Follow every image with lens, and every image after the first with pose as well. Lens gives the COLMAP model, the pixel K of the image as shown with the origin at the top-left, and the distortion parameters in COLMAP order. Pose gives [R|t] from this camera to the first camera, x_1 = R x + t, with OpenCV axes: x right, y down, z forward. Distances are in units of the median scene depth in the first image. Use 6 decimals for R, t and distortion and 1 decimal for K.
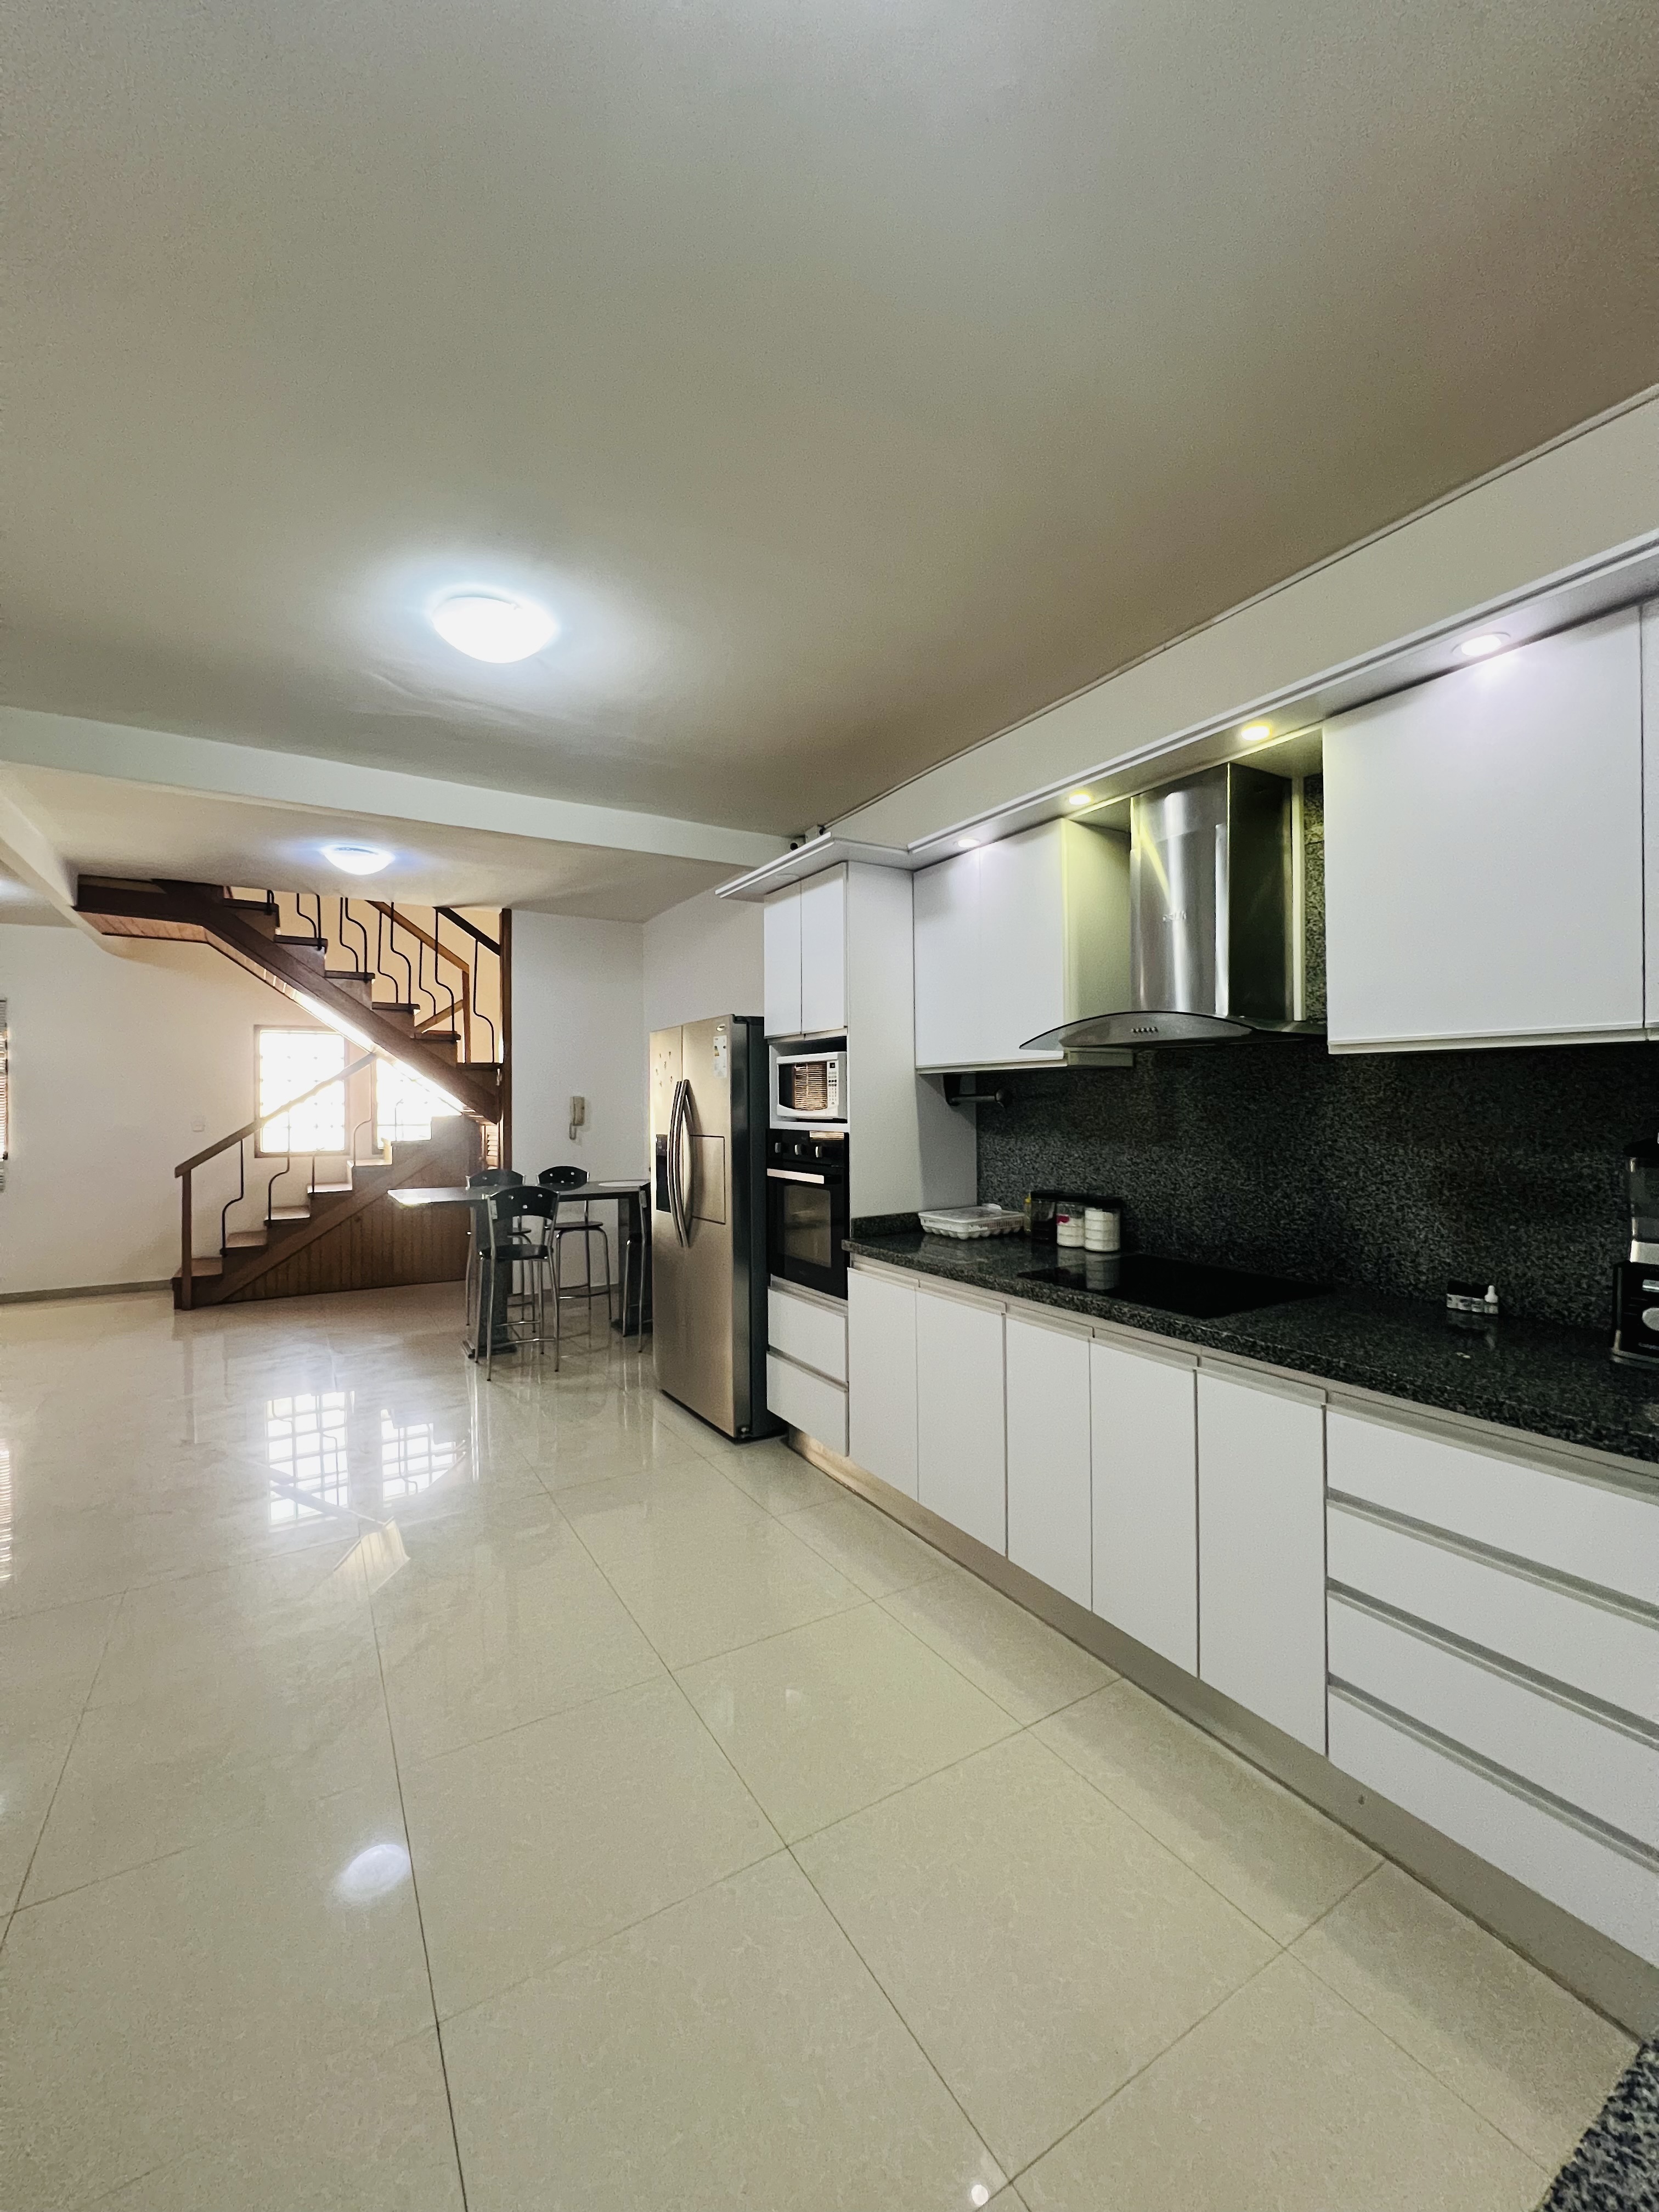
lens RADIAL K [[891.2, 0, 824.4], [0, 891.2, 1099.4], [0, 0, 1]] dist [-0.000286, 0.000003]
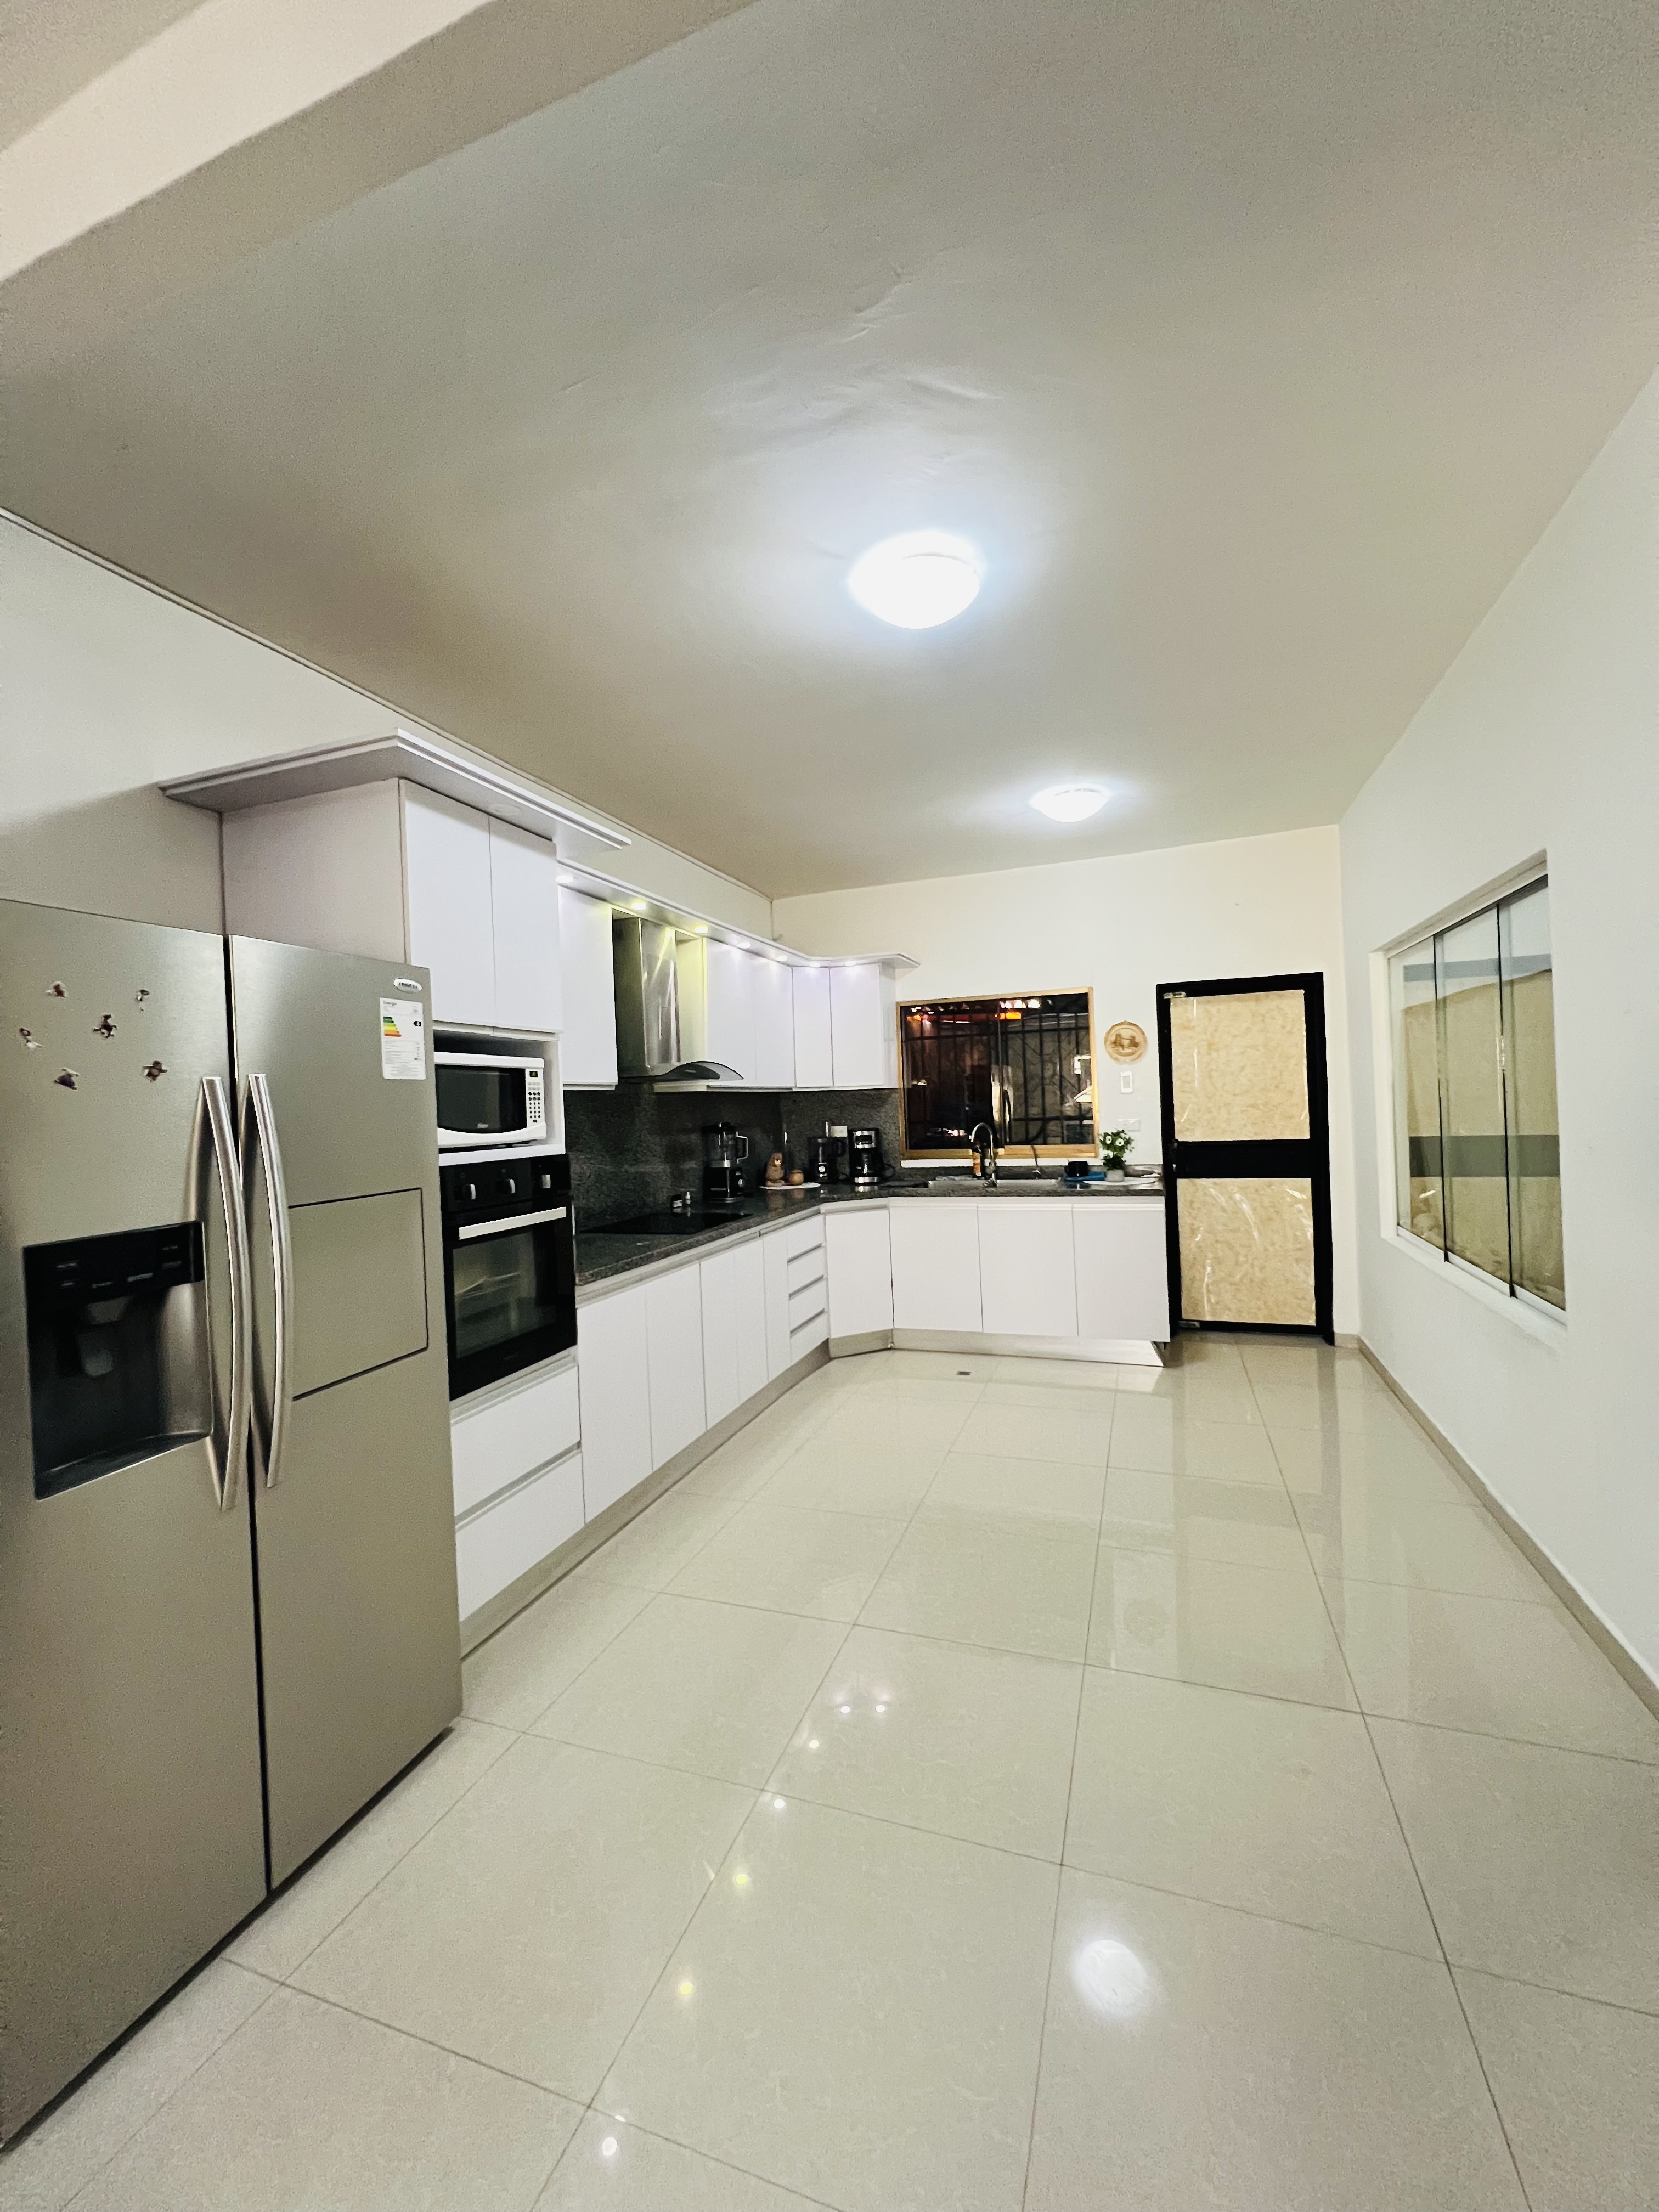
lens RADIAL K [[891.2, 0, 823.7], [0, 891.2, 1109.0], [0, 0, 1]] dist [-0.000286, 0.000003]
pose [[-0.623357, 0.030165, 0.781355, -0.949798], [0.045396, 0.998966, -0.002349, 0.008487], [-0.780619, 0.034006, -0.624082, 1.567233]]
